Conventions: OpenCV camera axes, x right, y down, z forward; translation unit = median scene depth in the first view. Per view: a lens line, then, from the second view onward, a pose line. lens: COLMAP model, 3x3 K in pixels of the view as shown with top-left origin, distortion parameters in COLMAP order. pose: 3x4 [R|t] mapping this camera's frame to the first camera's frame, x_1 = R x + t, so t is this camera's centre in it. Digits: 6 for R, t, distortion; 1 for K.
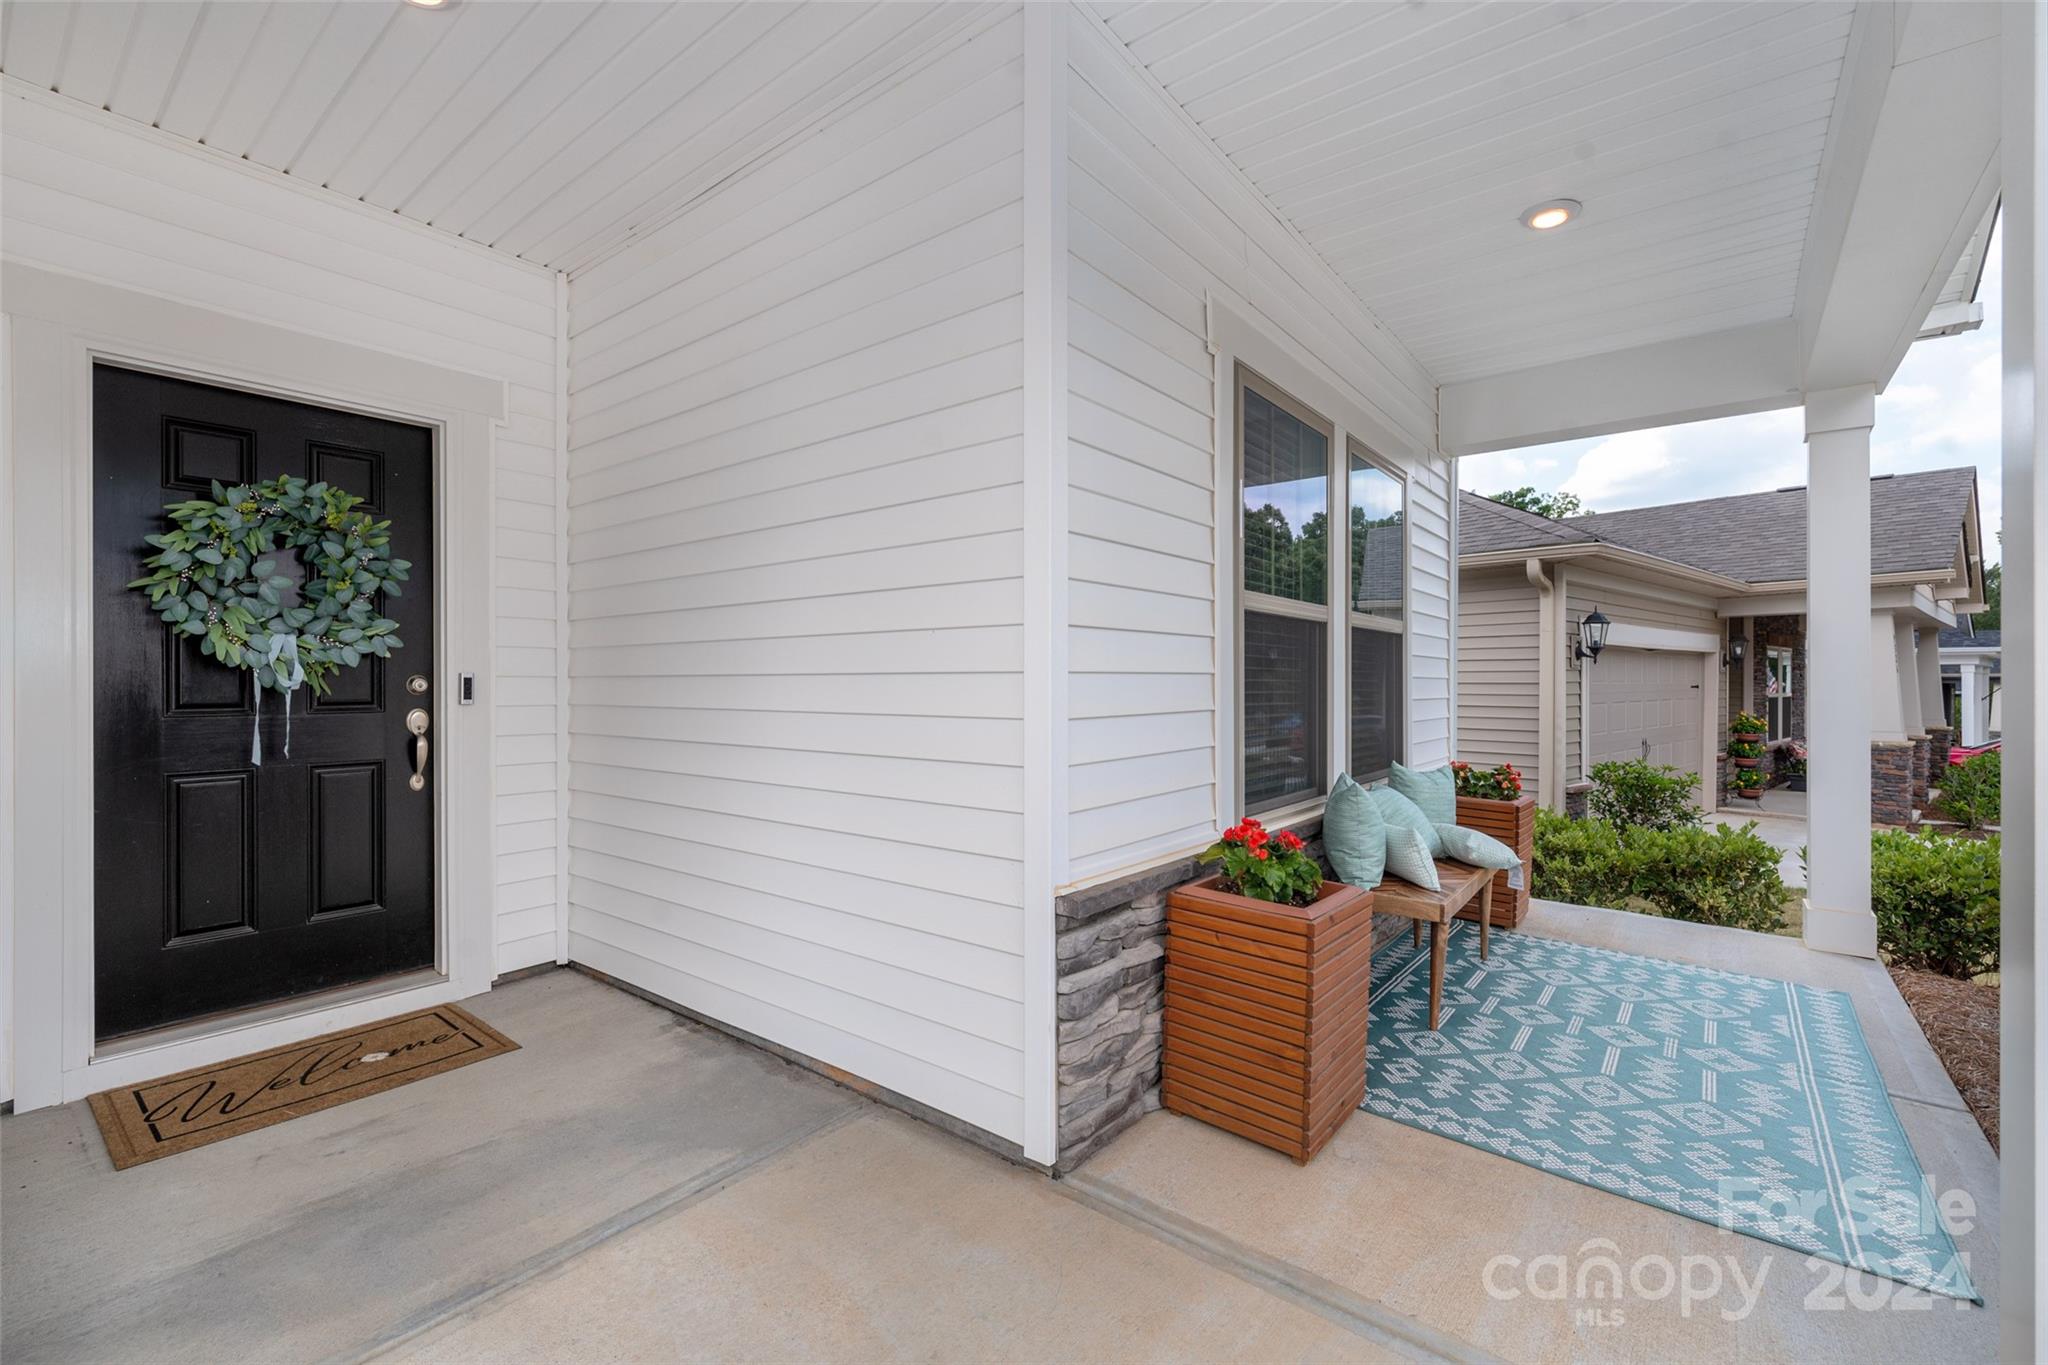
lens RADIAL K [[904.2, 0, 1003.3], [0, 904.2, 670.5], [0, 0, 1]] dist [-0.001324, 0.000461]
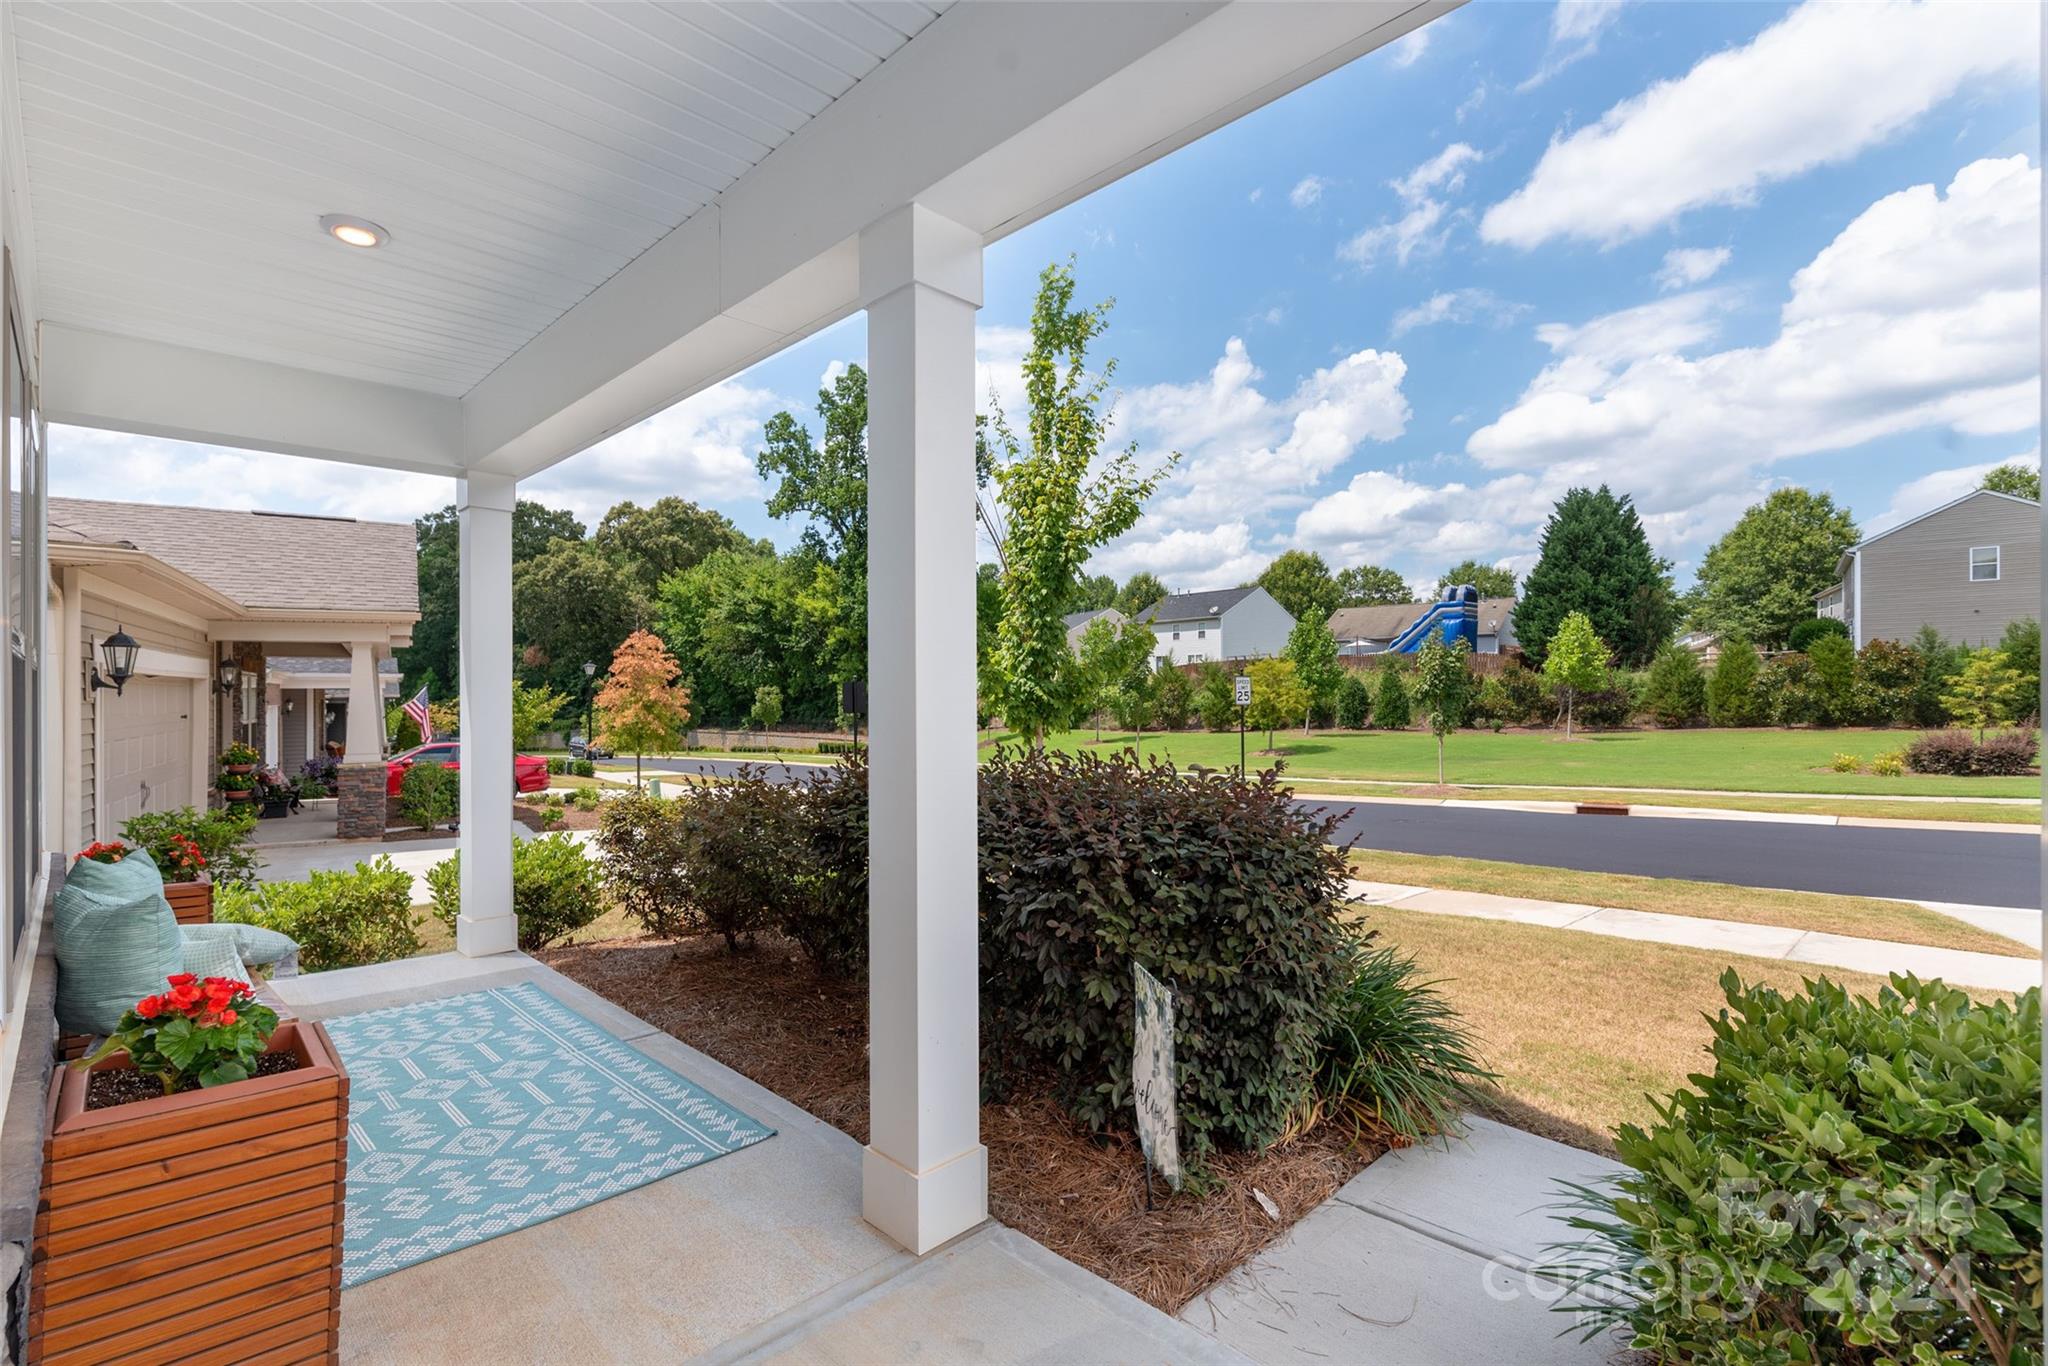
lens RADIAL K [[945.9, 0, 1025.0], [0, 945.9, 683.0], [0, 0, 1]] dist [0.003150, 0.001047]
pose [[0.107926, 0.006979, 0.994134, -0.327831], [-0.002957, 0.999973, -0.006699, -0.047057], [-0.994155, -0.002217, 0.107944, 0.254511]]
